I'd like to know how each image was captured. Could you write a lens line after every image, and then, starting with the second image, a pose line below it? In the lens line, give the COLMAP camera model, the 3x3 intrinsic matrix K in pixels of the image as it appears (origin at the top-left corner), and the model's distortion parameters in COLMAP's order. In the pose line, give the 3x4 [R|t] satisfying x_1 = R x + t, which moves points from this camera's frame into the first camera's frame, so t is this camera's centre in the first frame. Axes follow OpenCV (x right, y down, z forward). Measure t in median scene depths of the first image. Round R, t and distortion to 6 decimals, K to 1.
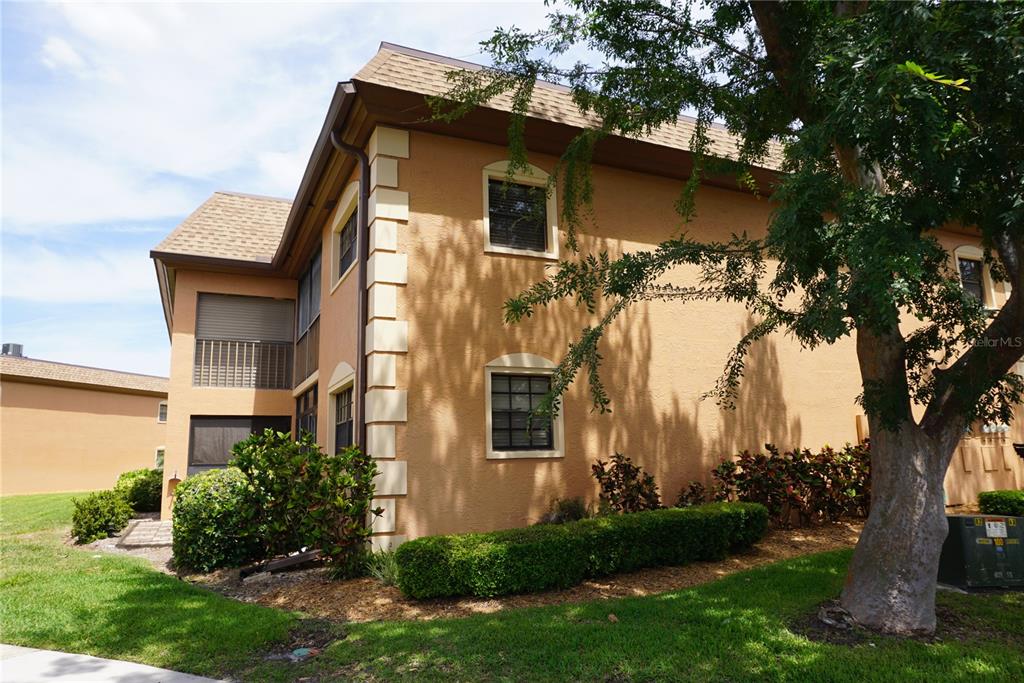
lens RADIAL K [[682.4, 0, 512.0], [0, 682.4, 341.5], [0, 0, 1]] dist [-0.056308, 0.064800]
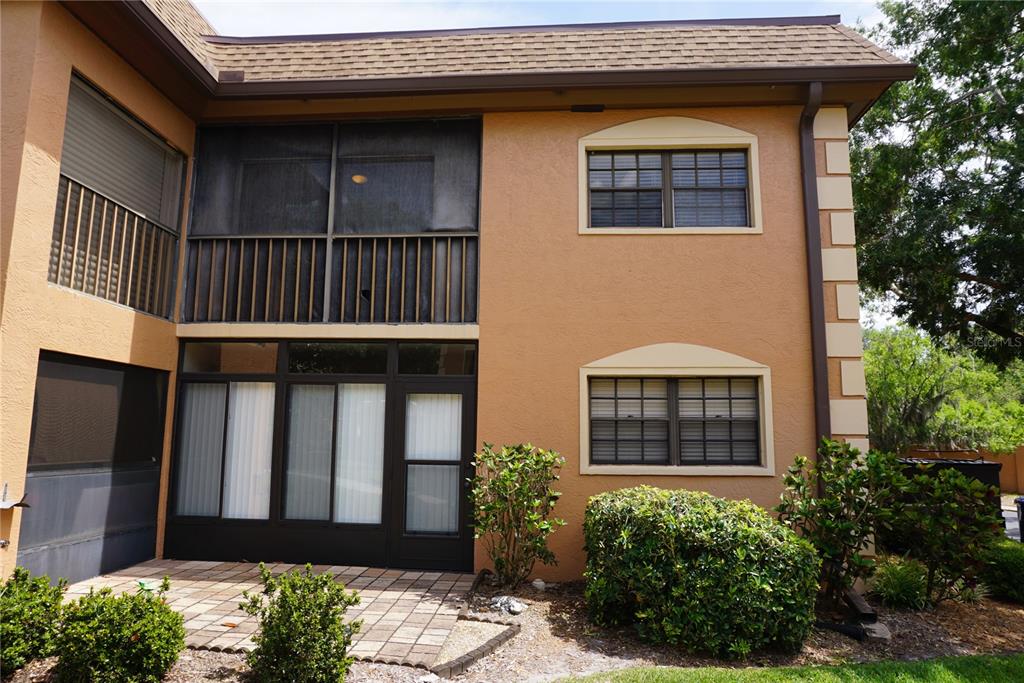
lens RADIAL K [[682.4, 0, 512.0], [0, 682.4, 341.5], [0, 0, 1]] dist [-0.056308, 0.064800]
pose [[0.499292, 0.166706, 0.850245, -0.666336], [-0.199666, 0.977042, -0.074317, 0.074477], [-0.843114, -0.132659, 0.521115, 0.520568]]
